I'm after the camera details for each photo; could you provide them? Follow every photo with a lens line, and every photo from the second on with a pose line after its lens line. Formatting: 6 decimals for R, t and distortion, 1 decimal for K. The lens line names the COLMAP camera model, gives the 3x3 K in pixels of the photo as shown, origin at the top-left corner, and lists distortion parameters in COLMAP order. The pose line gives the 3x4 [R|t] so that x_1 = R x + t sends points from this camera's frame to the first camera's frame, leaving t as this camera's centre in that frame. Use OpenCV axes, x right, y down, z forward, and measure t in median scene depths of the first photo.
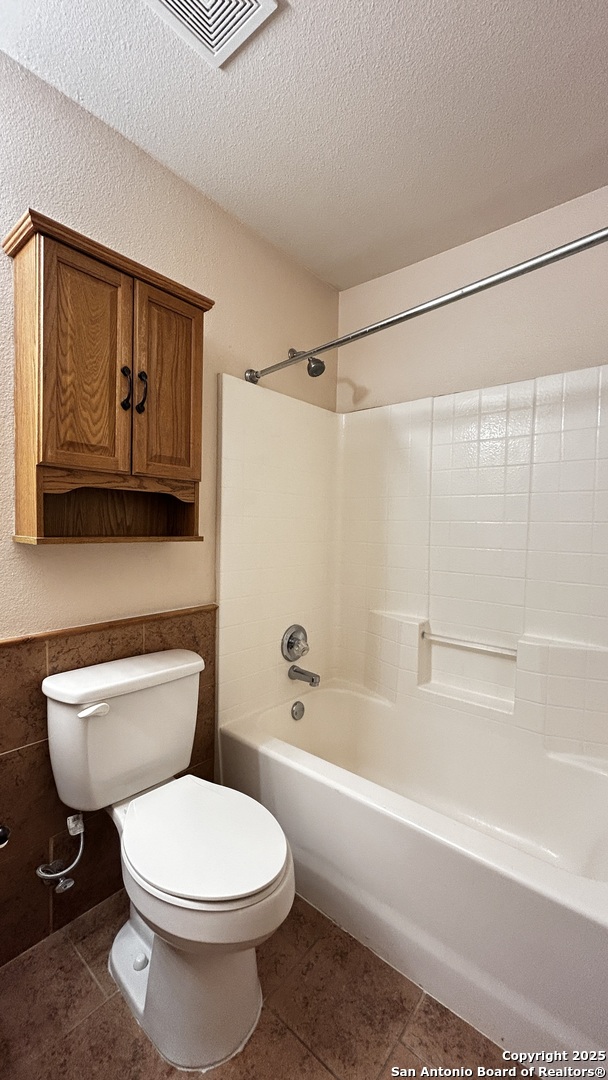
lens RADIAL K [[434.7, 0, 303.2], [0, 434.7, 542.3], [0, 0, 1]] dist [-0.000823, 0.000286]
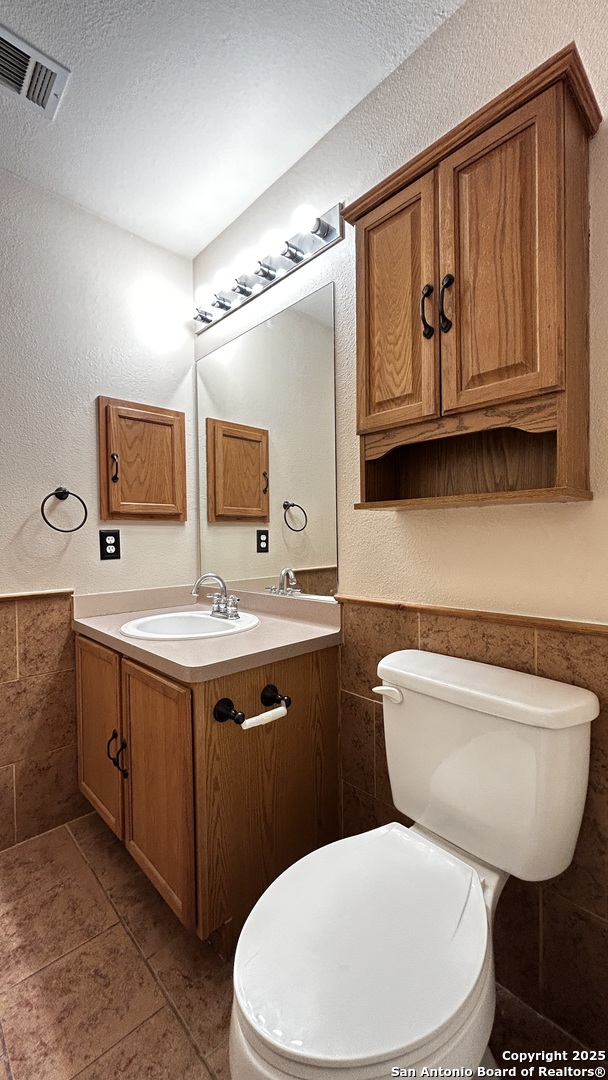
lens RADIAL K [[434.7, 0, 303.4], [0, 434.7, 539.0], [0, 0, 1]] dist [-0.000823, 0.000286]
pose [[-0.110117, -0.008528, -0.993882, 0.402791], [-0.031728, 0.999484, -0.005061, 0.075596], [0.993412, 0.030976, -0.110330, 0.851803]]
